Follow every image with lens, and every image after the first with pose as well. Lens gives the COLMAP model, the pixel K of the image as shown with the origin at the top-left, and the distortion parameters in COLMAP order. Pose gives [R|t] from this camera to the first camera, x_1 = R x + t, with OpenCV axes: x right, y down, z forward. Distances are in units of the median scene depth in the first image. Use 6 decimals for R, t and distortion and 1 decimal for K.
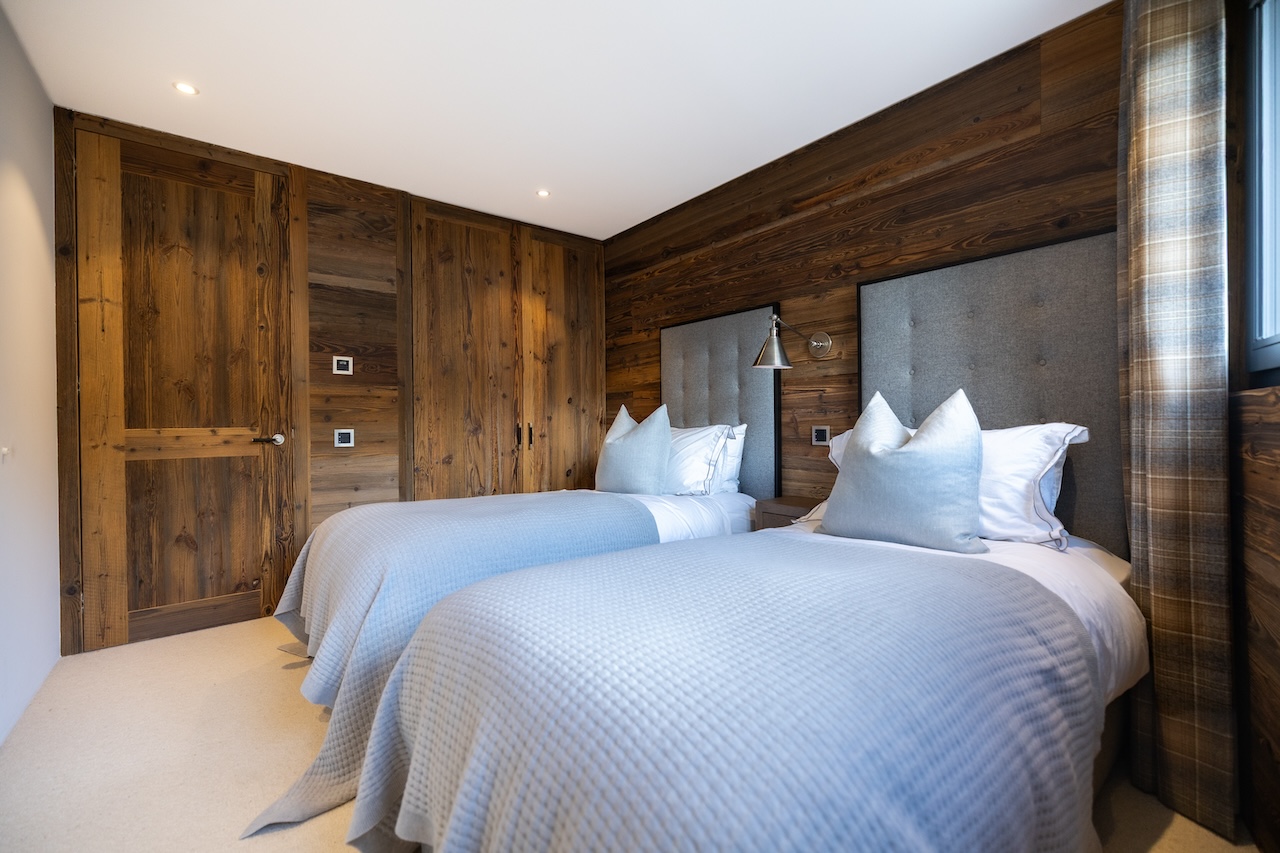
lens RADIAL K [[548.5, 0, 640.0], [0, 548.5, 426.5], [0, 0, 1]] dist [-0.000165, -0.000089]
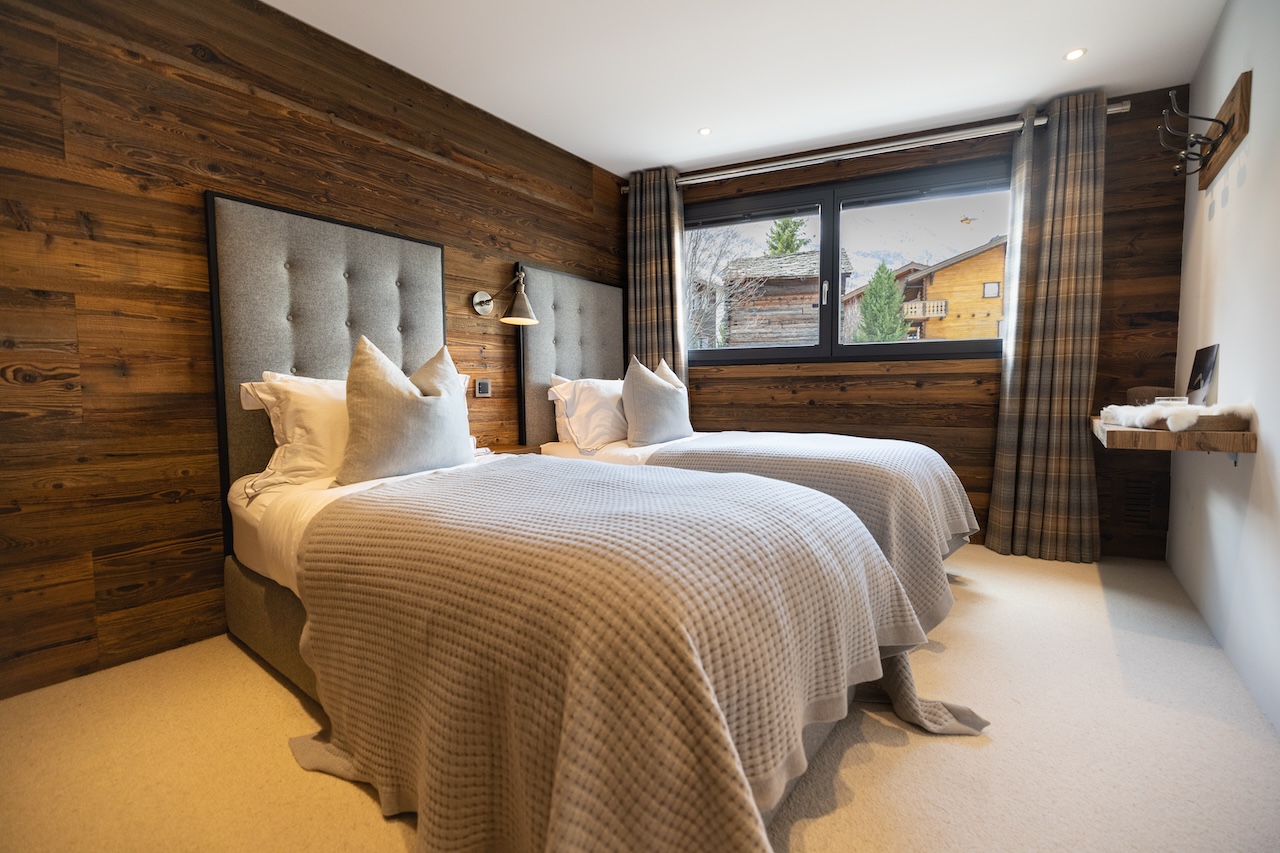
lens RADIAL K [[548.5, 0, 640.0], [0, 548.5, 426.5], [0, 0, 1]] dist [-0.000165, -0.000089]
pose [[-0.260050, -0.055761, 0.963984, -0.790369], [0.013584, 0.998021, 0.061394, 0.029707], [-0.965500, 0.029060, -0.258778, 0.966778]]
